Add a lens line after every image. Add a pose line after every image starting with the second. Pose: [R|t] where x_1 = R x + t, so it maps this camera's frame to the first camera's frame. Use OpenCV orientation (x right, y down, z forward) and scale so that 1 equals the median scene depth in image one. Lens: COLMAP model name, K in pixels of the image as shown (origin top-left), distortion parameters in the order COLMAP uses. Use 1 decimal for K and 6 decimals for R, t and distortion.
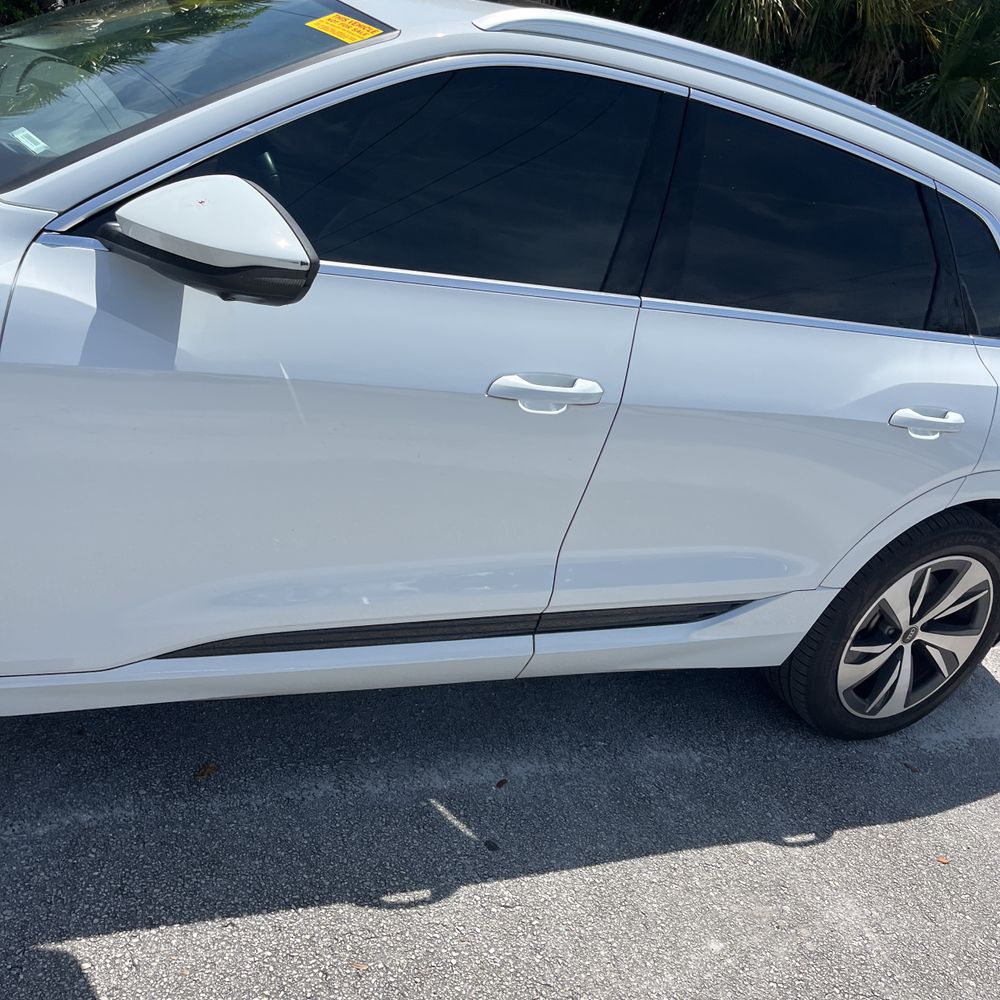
lens RADIAL K [[1022.5, 0, 501.8], [0, 1022.5, 505.5], [0, 0, 1]] dist [0.043224, -0.044986]
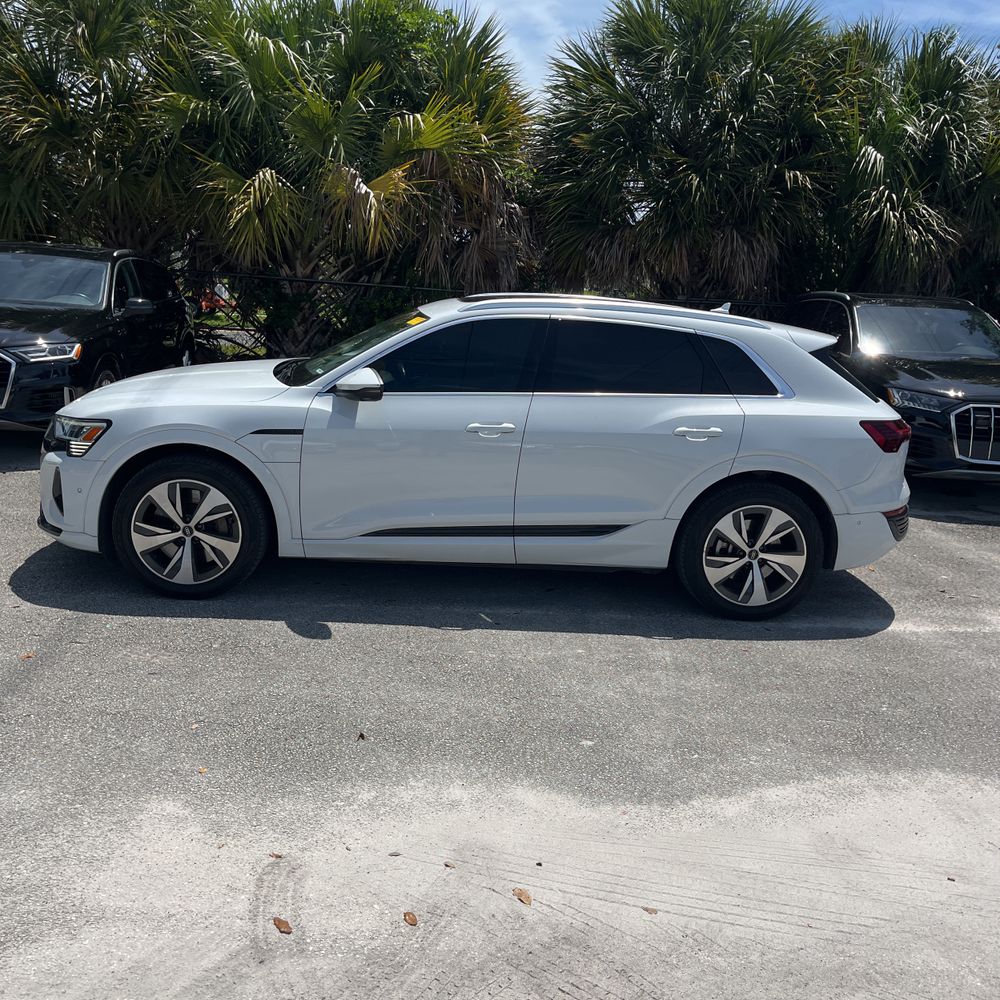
lens RADIAL K [[1002.4, 0, 499.2], [0, 1002.4, 506.4], [0, 0, 1]] dist [0.064781, -0.078819]
pose [[0.905198, -0.130141, -0.404574, 1.015387], [0.017146, 0.962368, -0.271207, 0.736059], [0.424644, 0.238560, 0.873365, -1.134706]]
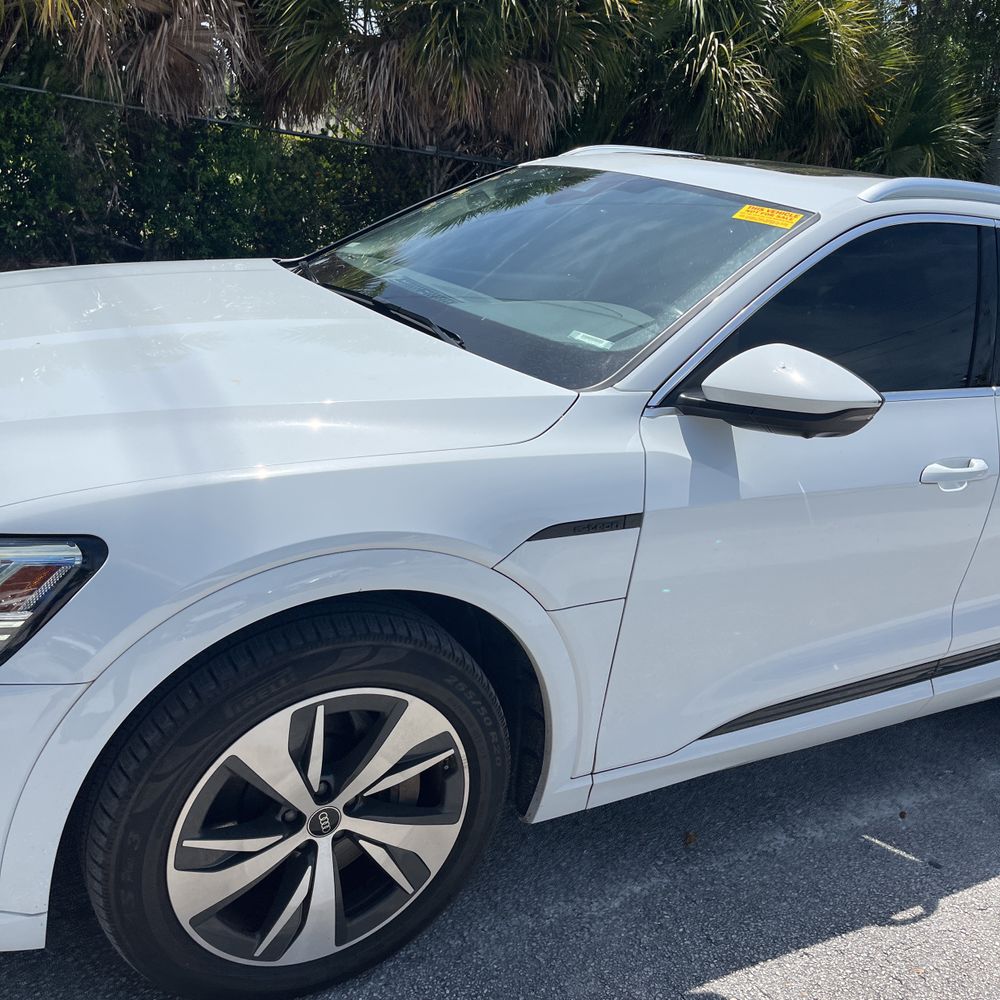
lens RADIAL K [[1022.5, 0, 501.8], [0, 1022.5, 505.5], [0, 0, 1]] dist [0.043224, -0.044986]
pose [[0.986716, -0.151385, 0.058935, -0.532347], [0.156207, 0.983769, -0.088307, -0.045173], [-0.044611, 0.096340, 0.994348, -0.190221]]
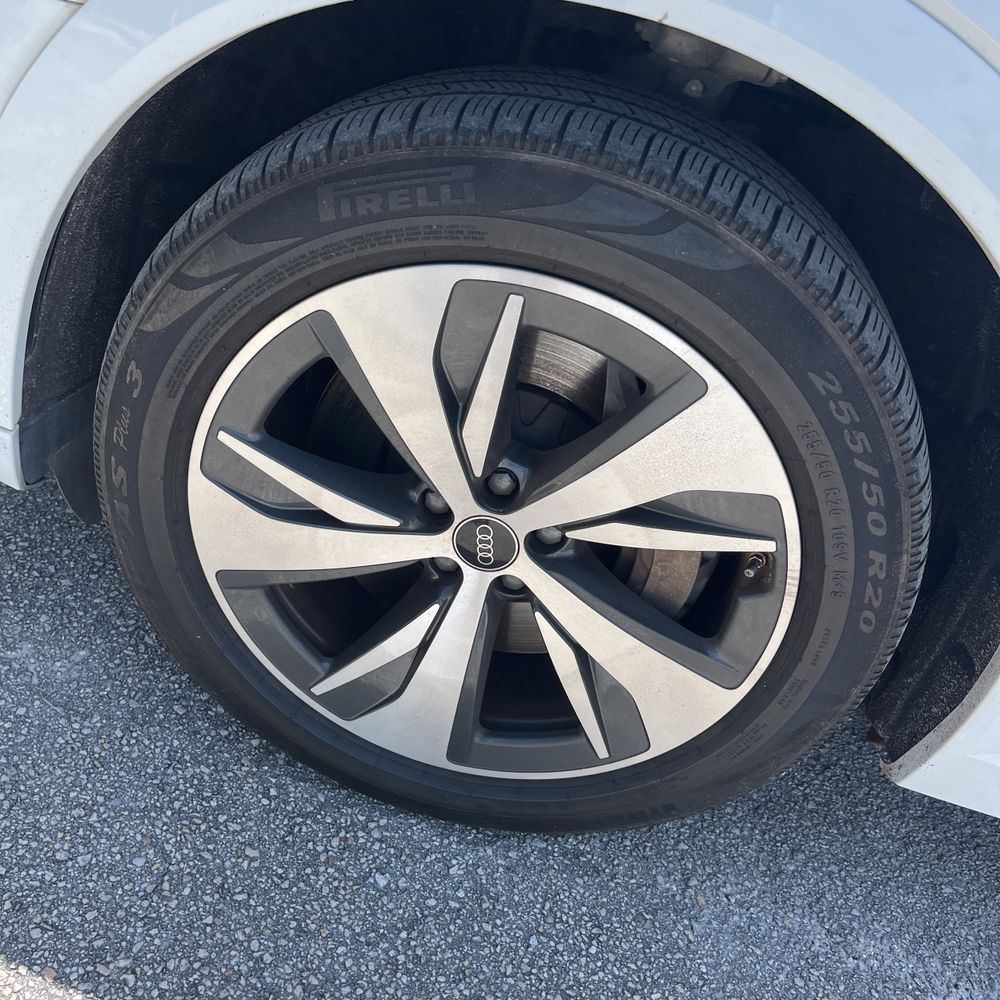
lens RADIAL K [[1046.7, 0, 503.3], [0, 1046.7, 497.9], [0, 0, 1]] dist [0.016864, -0.053905]
pose [[0.828063, 0.297207, -0.475373, -0.452905], [-0.281177, 0.953729, 0.106490, 0.046909], [0.485026, 0.045483, 0.873316, 0.305058]]
